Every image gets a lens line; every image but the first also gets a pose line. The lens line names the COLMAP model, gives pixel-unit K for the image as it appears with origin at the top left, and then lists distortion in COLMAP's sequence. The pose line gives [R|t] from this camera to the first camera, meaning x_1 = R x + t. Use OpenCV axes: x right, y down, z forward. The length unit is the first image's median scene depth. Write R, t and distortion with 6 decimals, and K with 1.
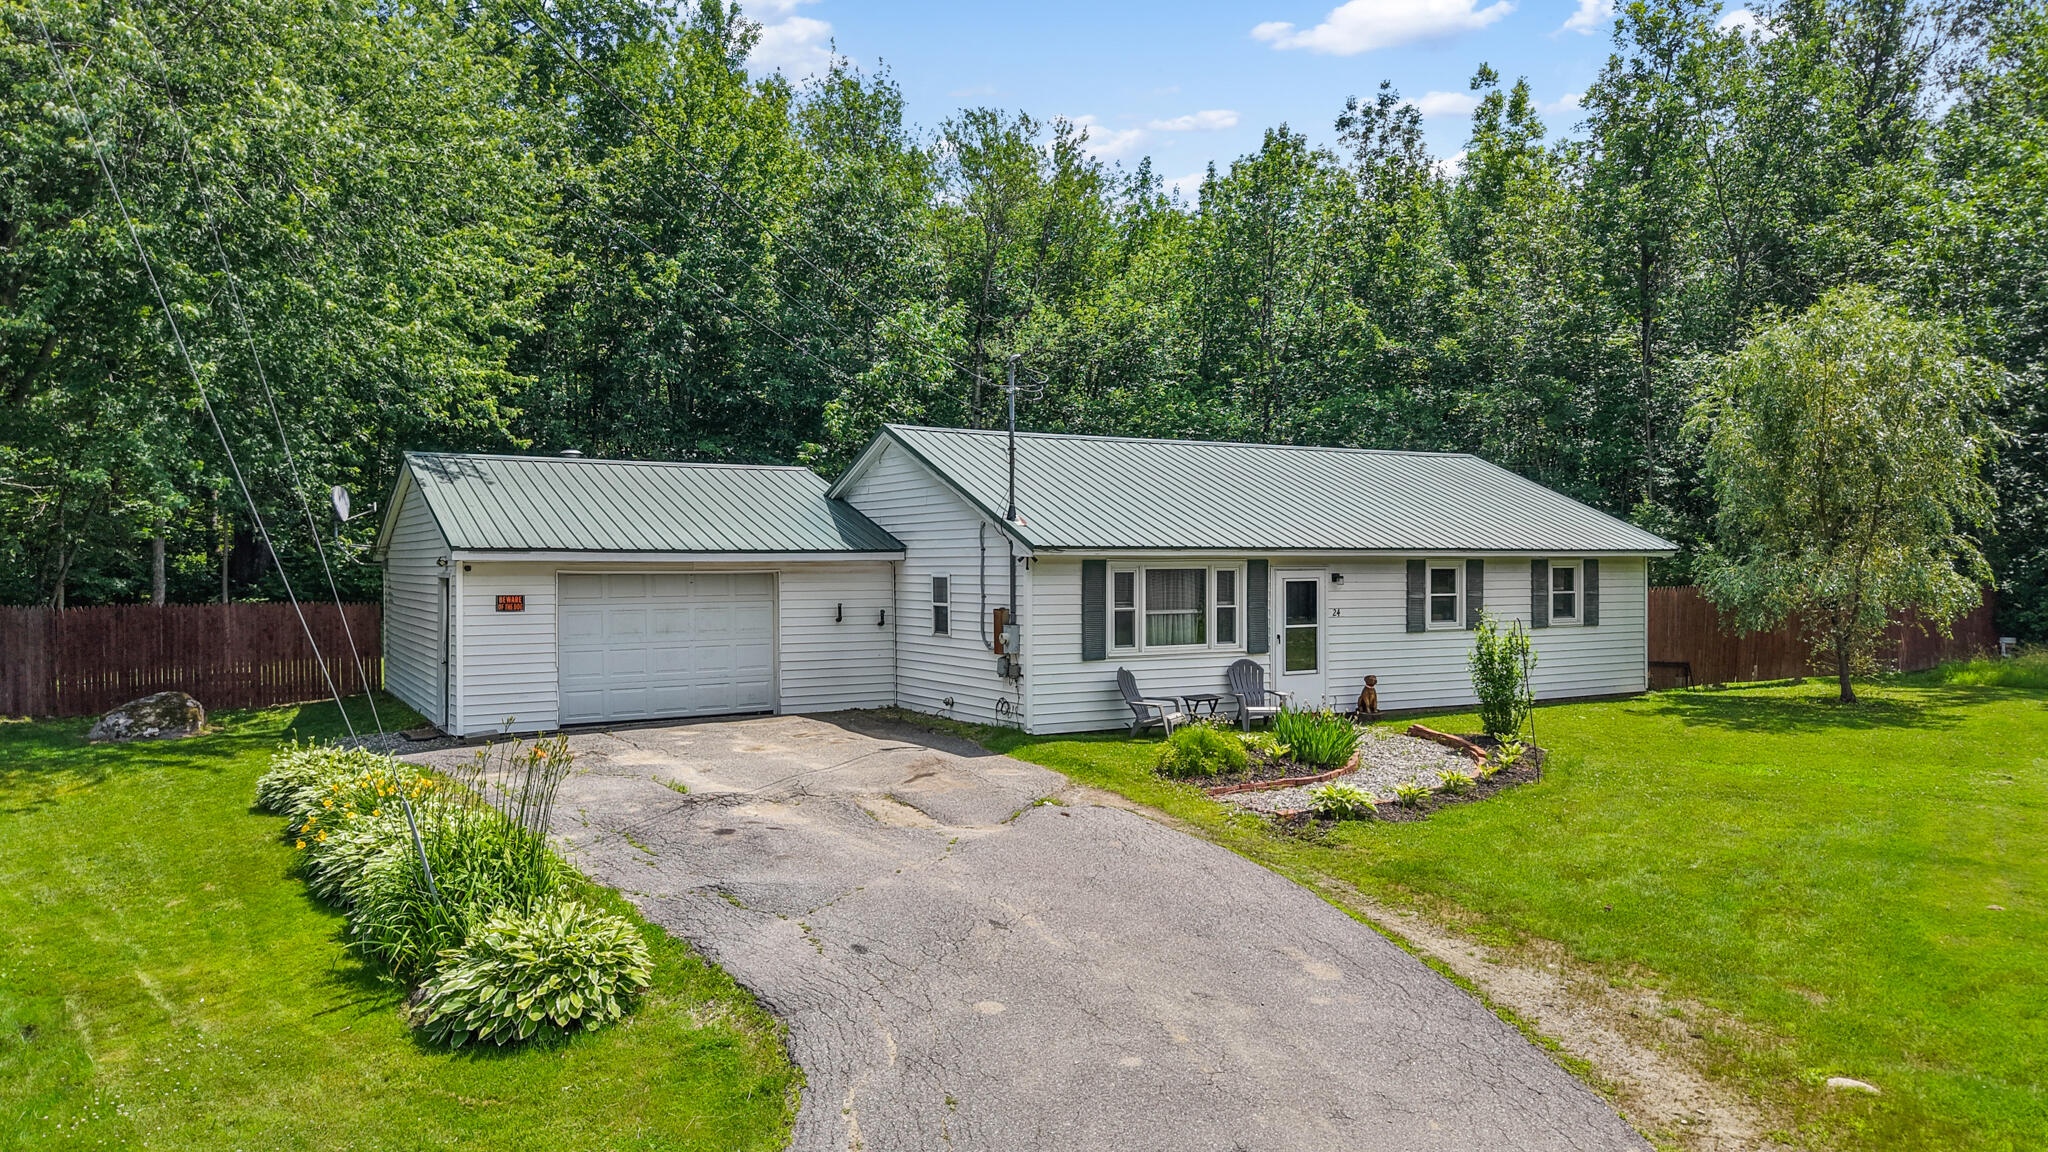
lens RADIAL K [[1406.9, 0, 1024.0], [0, 1406.9, 576.0], [0, 0, 1]] dist [0.006966, 0.000651]
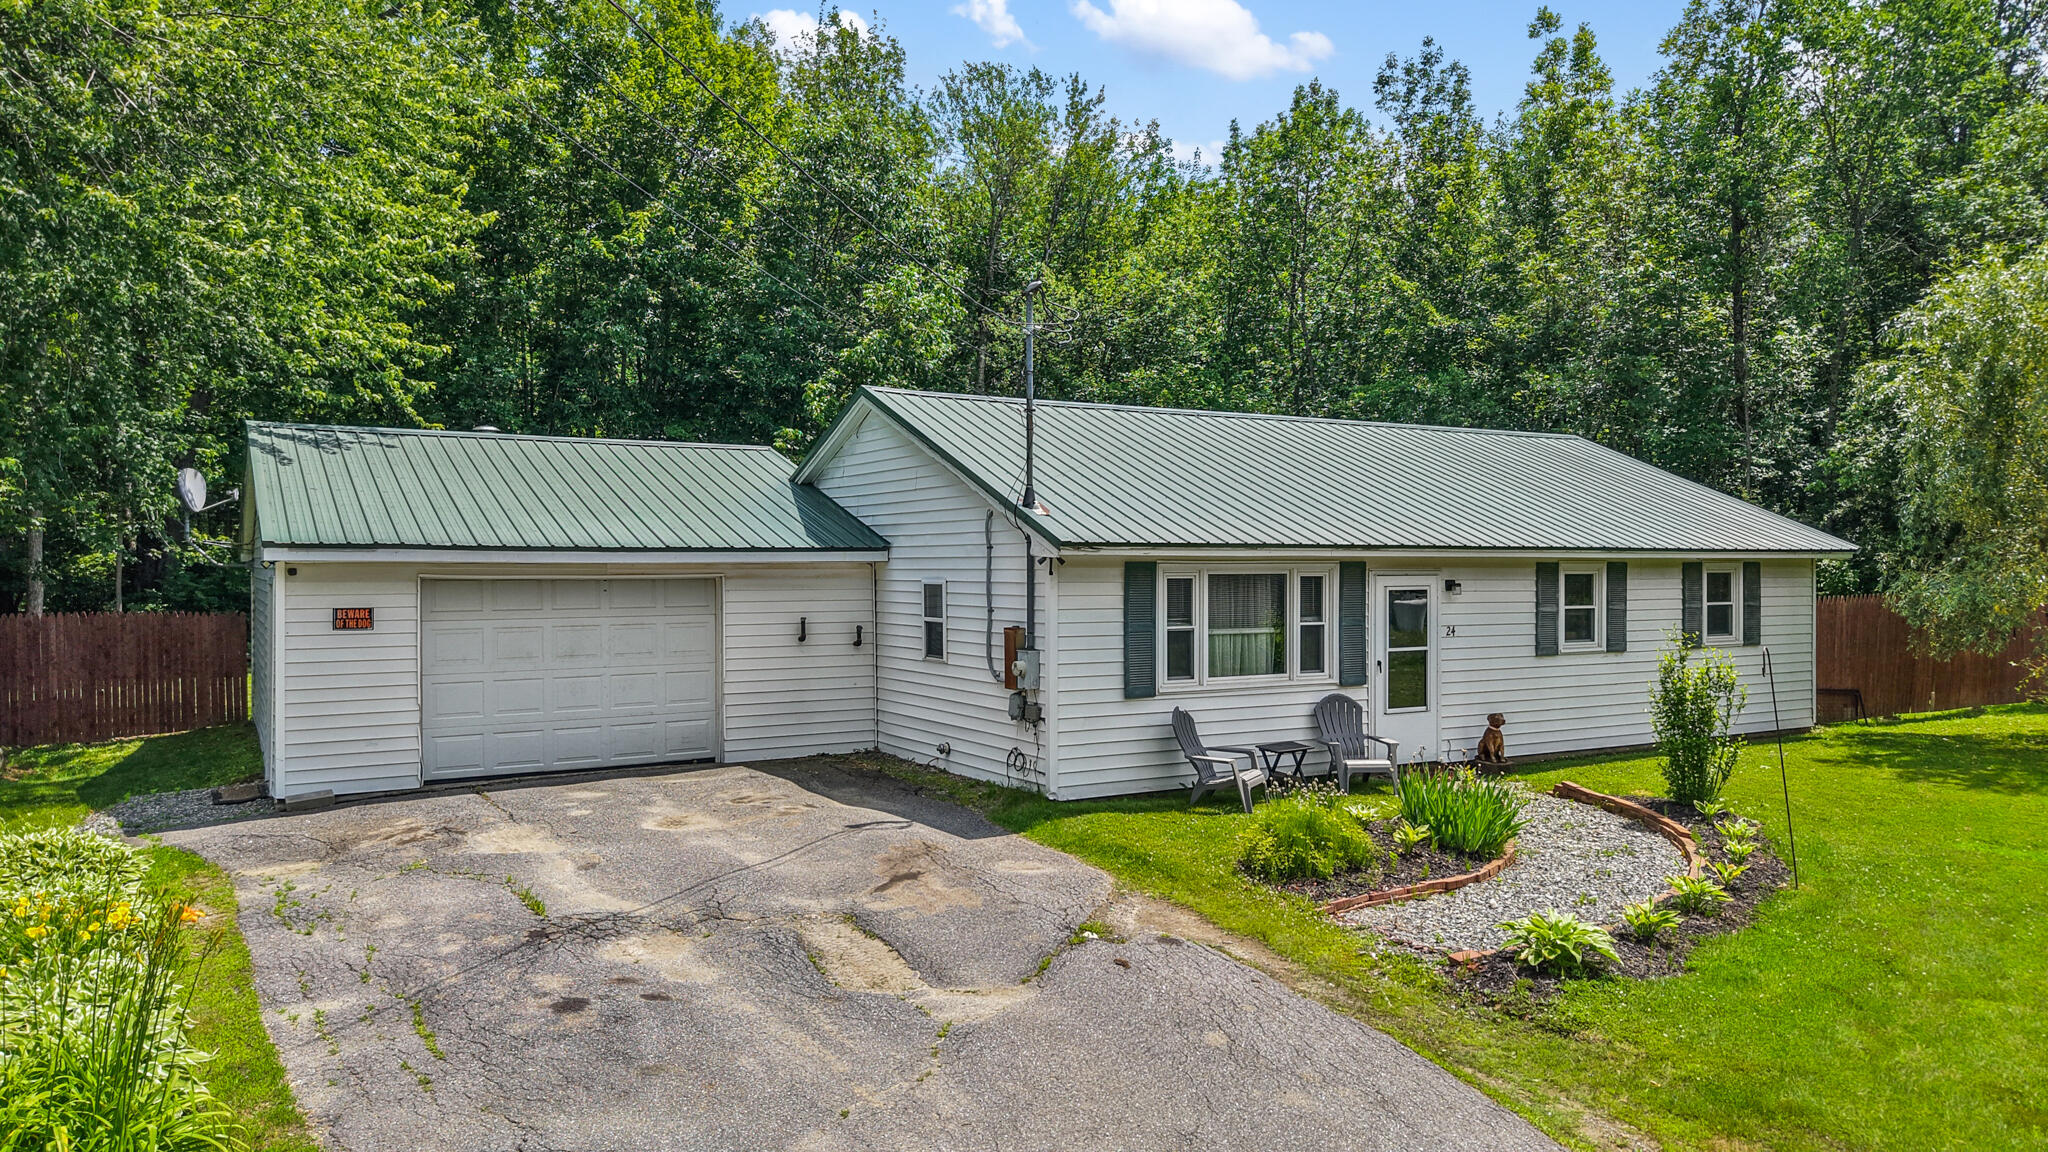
lens RADIAL K [[1406.9, 0, 1024.0], [0, 1406.9, 576.0], [0, 0, 1]] dist [0.006966, 0.000651]
pose [[0.999996, 0.001958, -0.001916, -0.008862], [-0.001960, 0.999998, -0.000867, -0.002843], [0.001915, 0.000871, 0.999998, 0.233527]]
